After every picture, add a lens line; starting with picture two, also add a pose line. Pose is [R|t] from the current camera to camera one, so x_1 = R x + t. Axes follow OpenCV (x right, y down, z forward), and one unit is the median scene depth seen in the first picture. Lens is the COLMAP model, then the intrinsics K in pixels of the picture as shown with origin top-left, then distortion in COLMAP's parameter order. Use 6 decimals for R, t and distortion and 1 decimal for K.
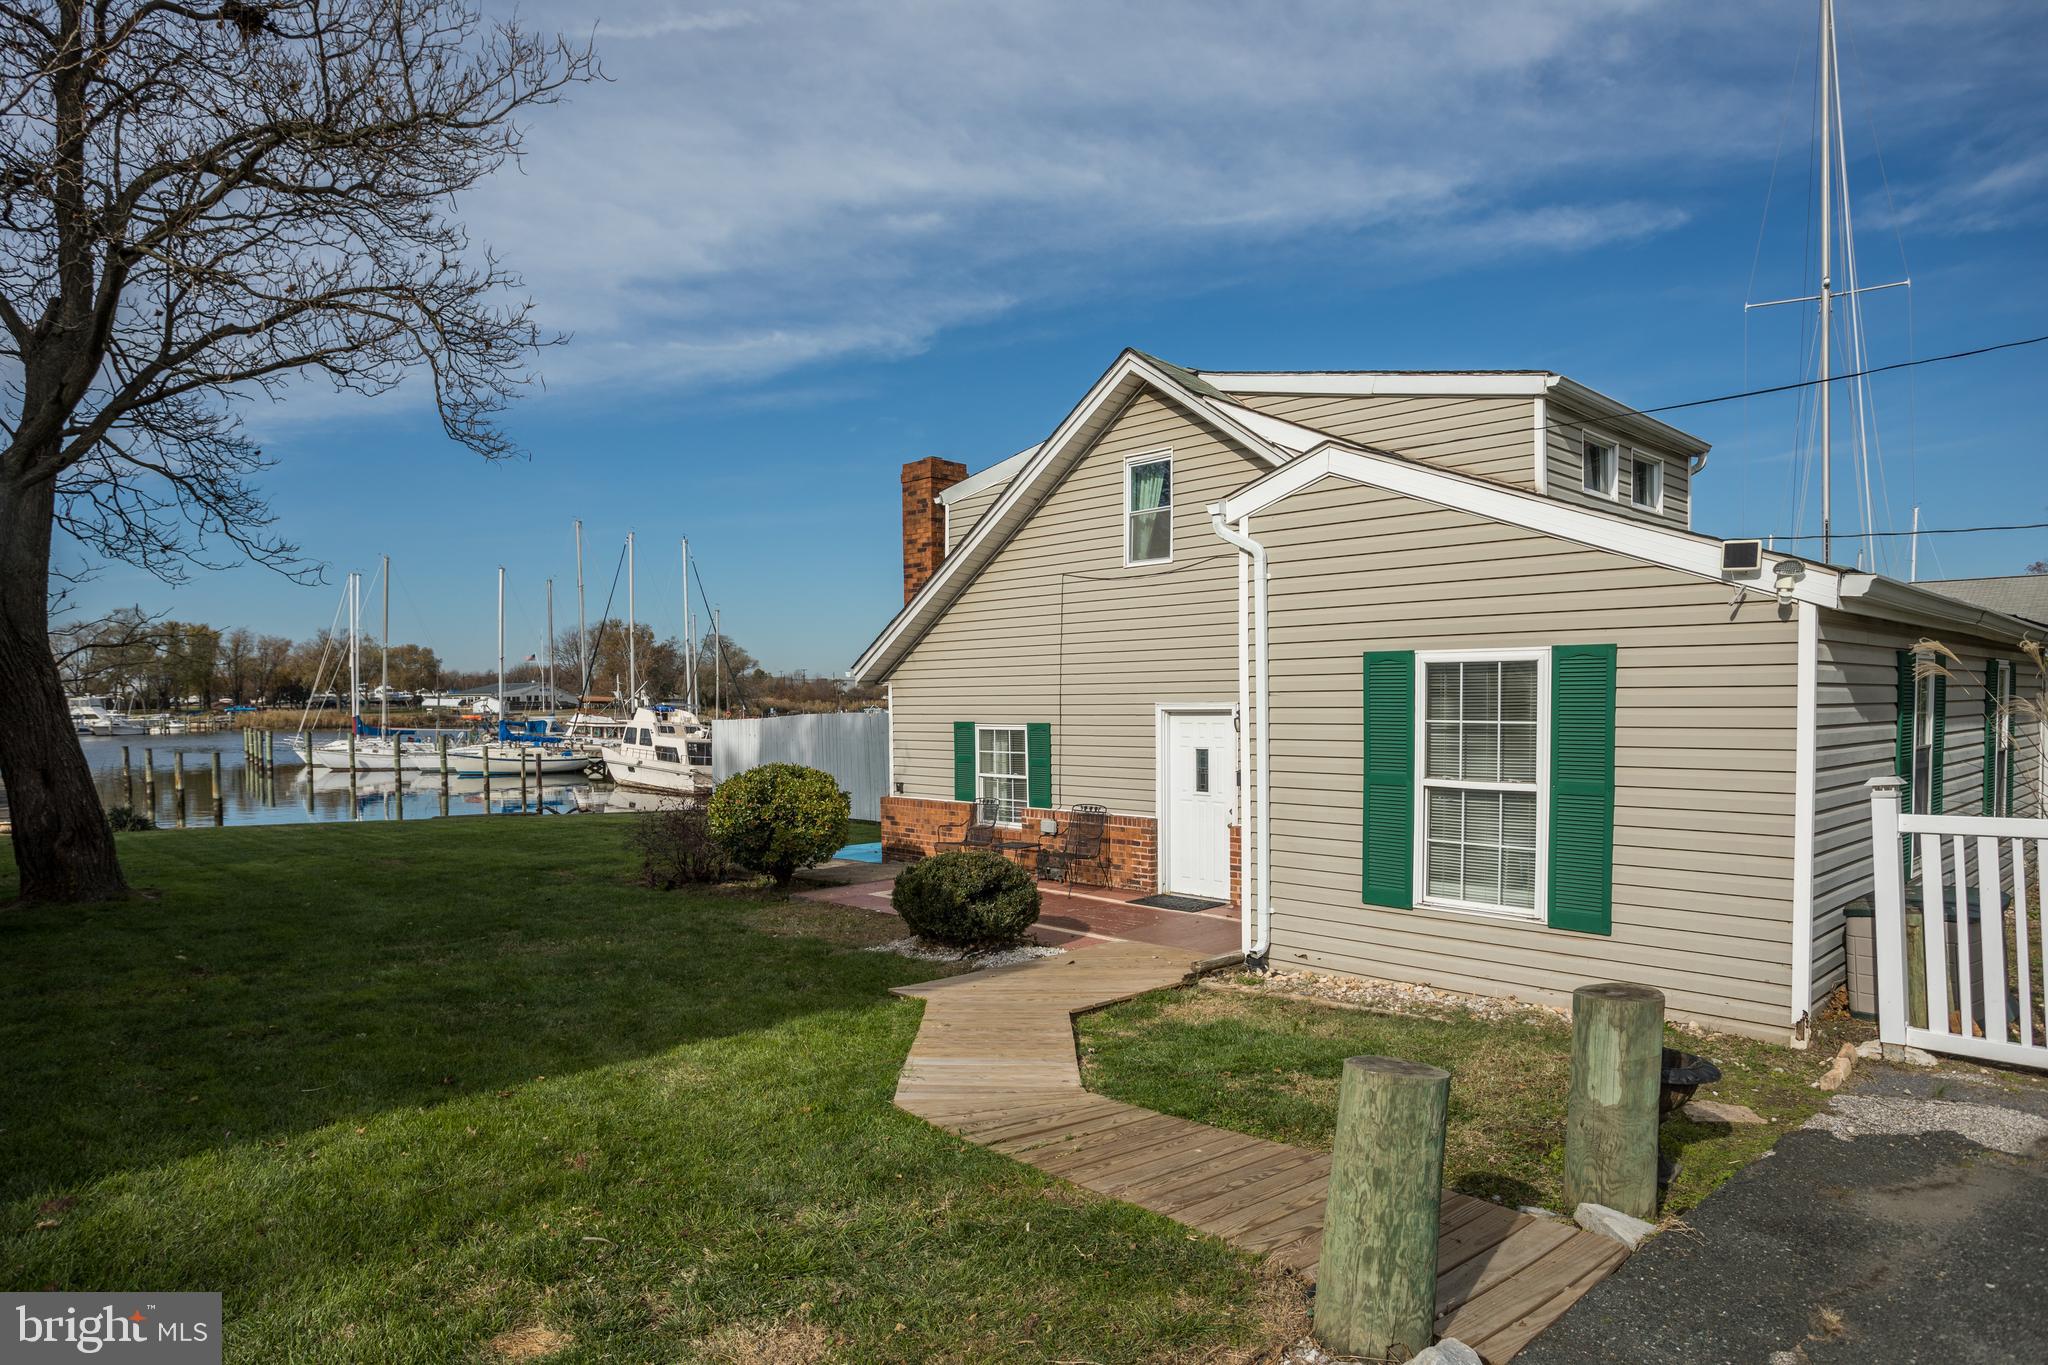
lens RADIAL K [[1239.7, 0, 1024.0], [0, 1239.7, 682.5], [0, 0, 1]] dist [0.002257, -0.000259]
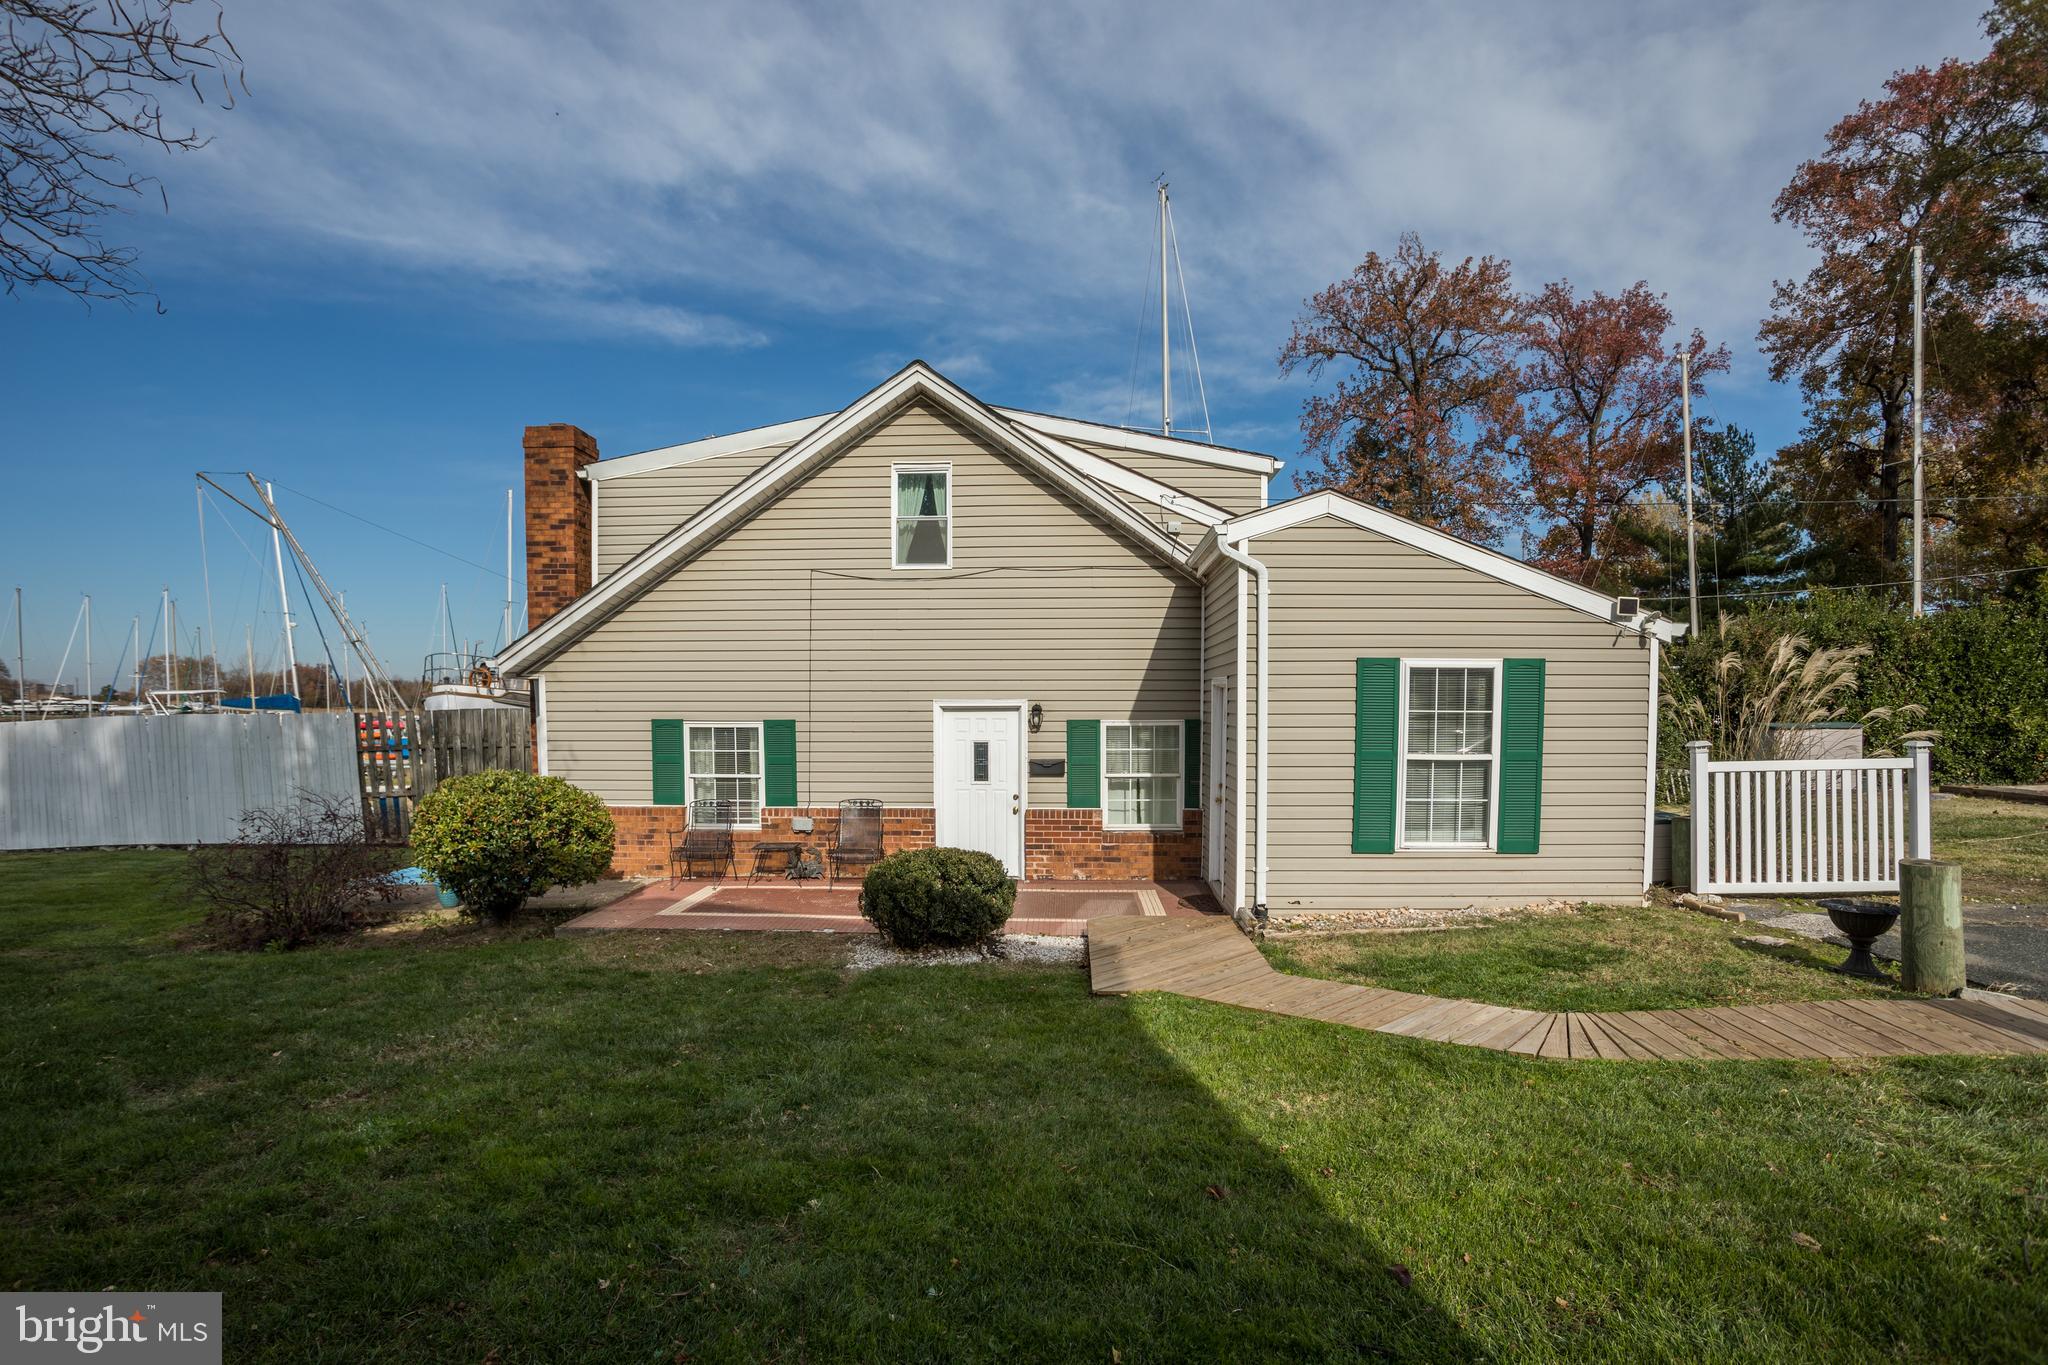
lens RADIAL K [[1043.1, 0, 1023.1], [0, 1043.1, 722.0], [0, 0, 1]] dist [-0.048662, 0.001640]
pose [[0.713911, -0.002354, 0.700232, -0.477236], [-0.015182, 0.999707, 0.018840, 0.017861], [-0.700072, -0.024081, 0.713666, 0.314369]]
